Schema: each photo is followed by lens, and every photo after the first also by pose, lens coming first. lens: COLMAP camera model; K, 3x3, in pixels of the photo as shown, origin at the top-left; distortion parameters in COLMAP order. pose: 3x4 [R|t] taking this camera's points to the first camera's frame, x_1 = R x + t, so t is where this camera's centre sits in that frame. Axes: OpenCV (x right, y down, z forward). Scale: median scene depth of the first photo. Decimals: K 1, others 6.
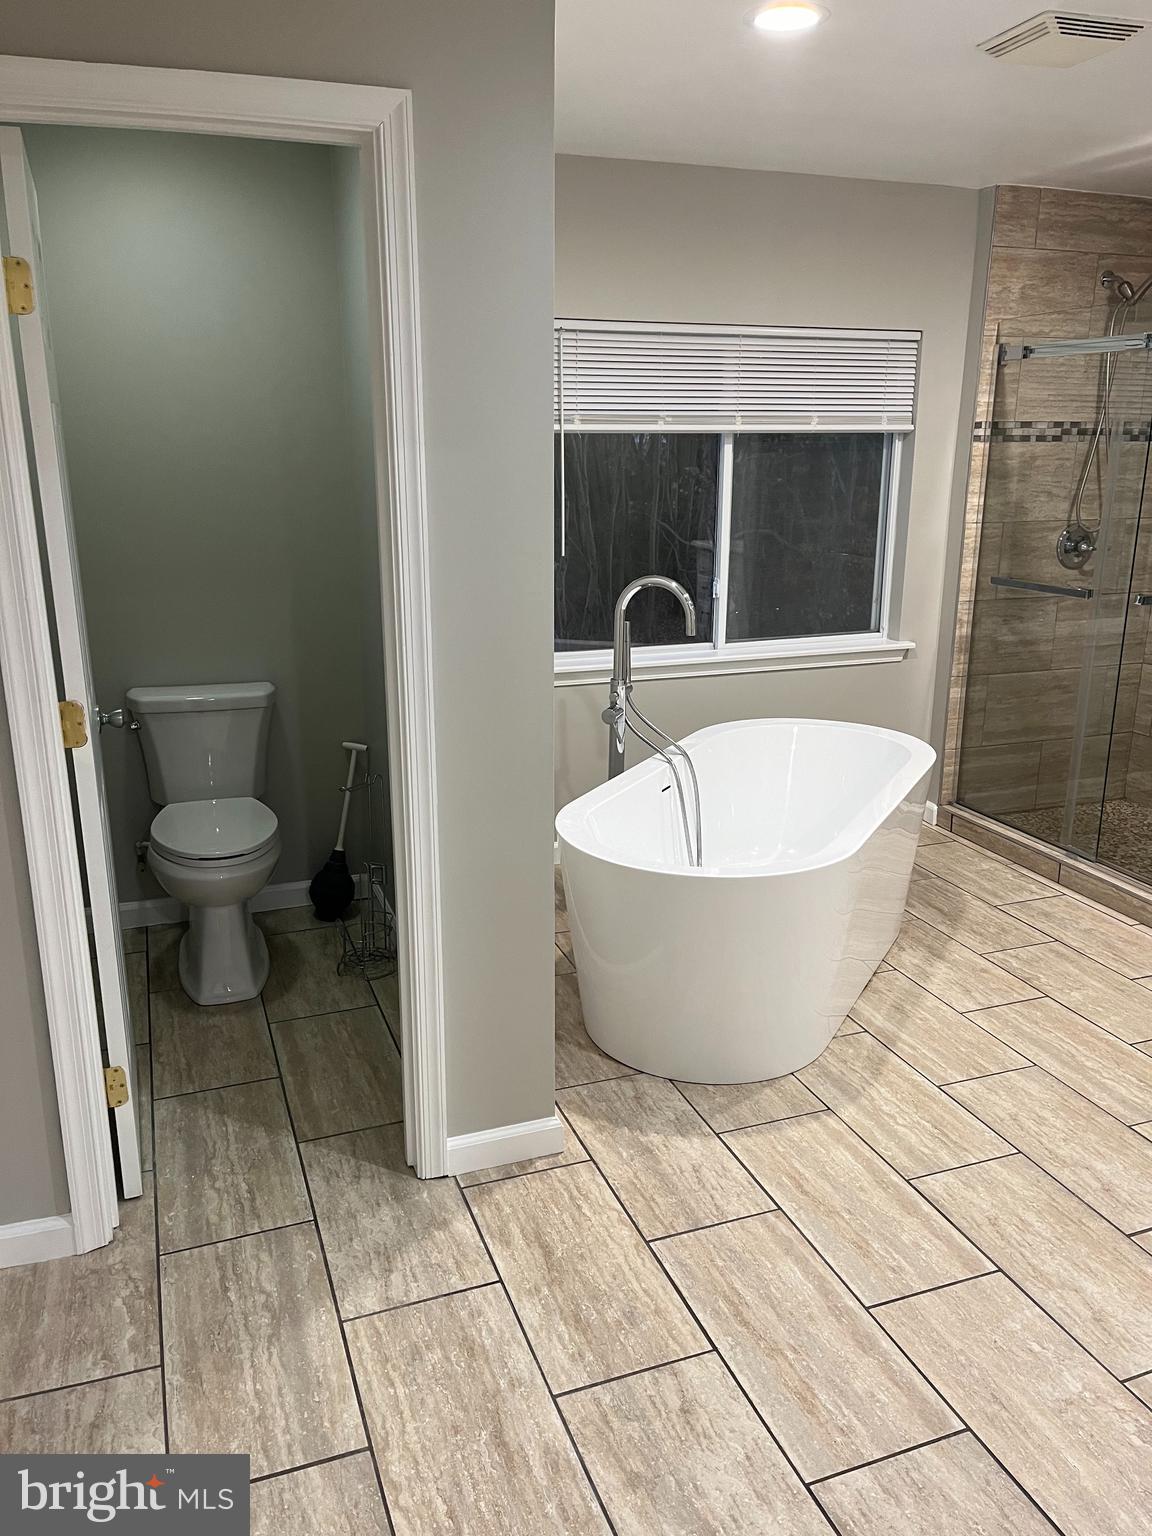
lens RADIAL K [[1171.2, 0, 576.0], [0, 1171.2, 768.0], [0, 0, 1]] dist [0.057022, -0.040401]
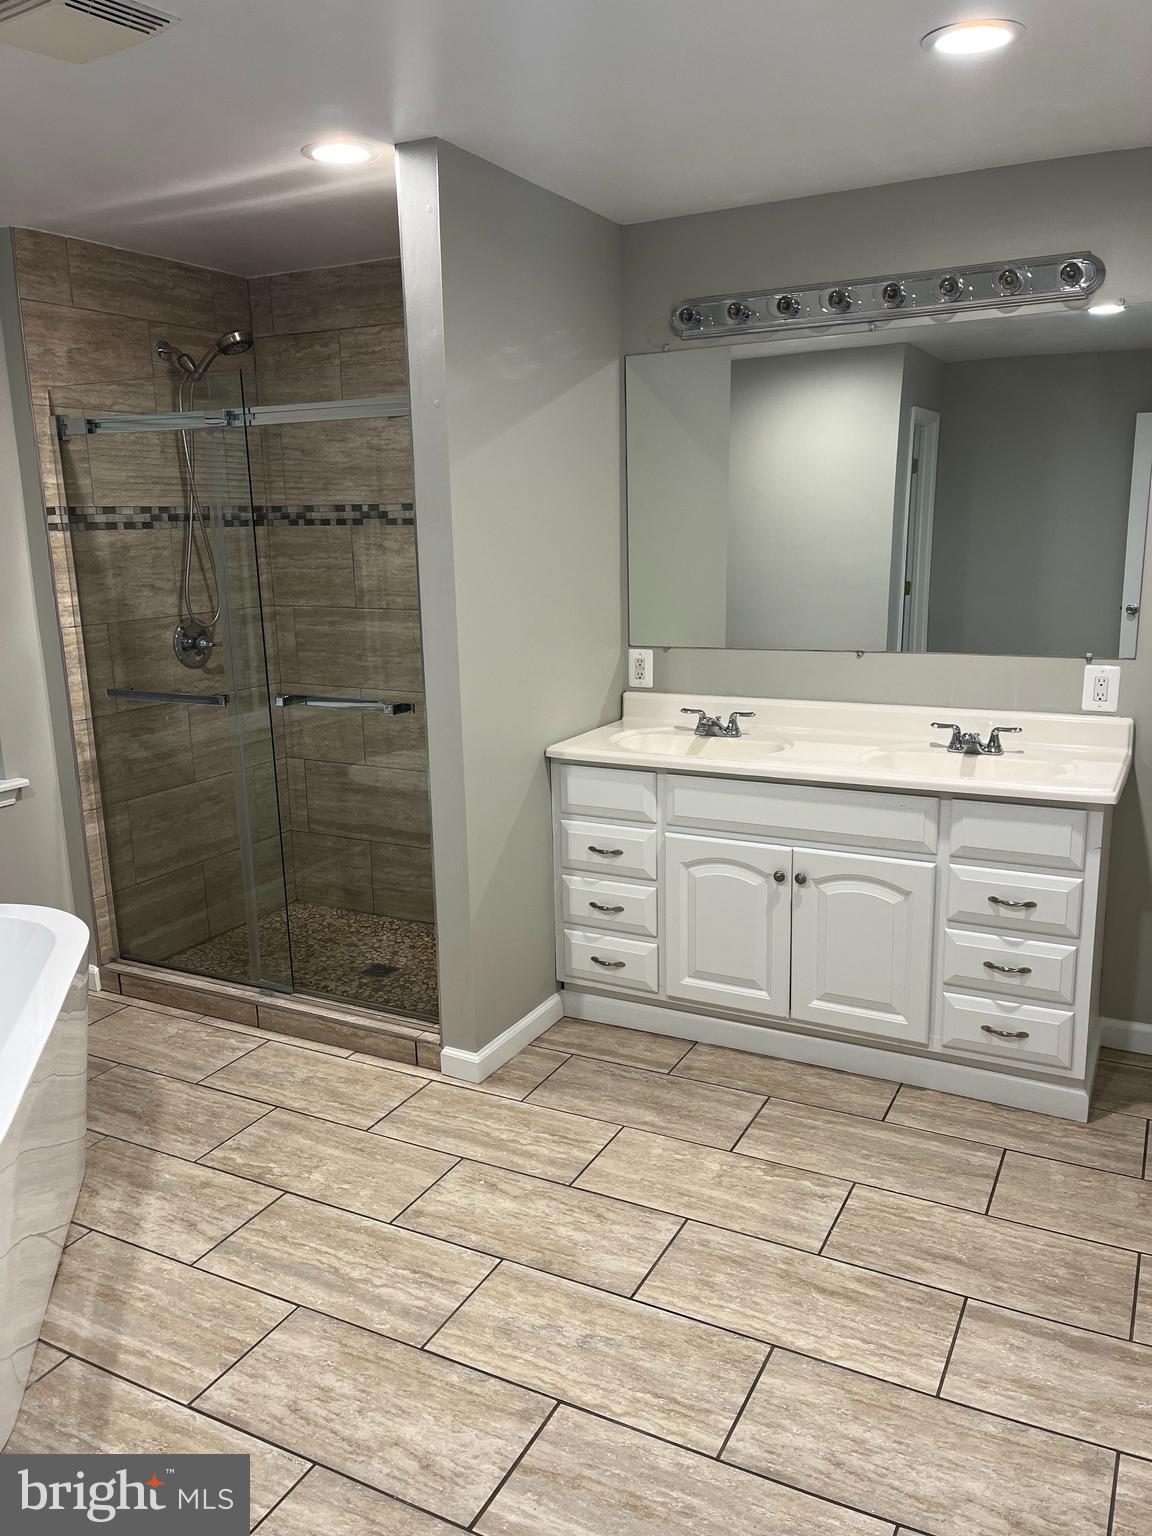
lens RADIAL K [[1171.2, 0, 576.0], [0, 1171.2, 768.0], [0, 0, 1]] dist [0.057022, -0.040401]
pose [[0.744278, -0.161840, 0.647964, 0.048726], [0.202175, 0.979271, 0.012364, -0.050969], [-0.636534, 0.121800, 0.761571, 0.160860]]
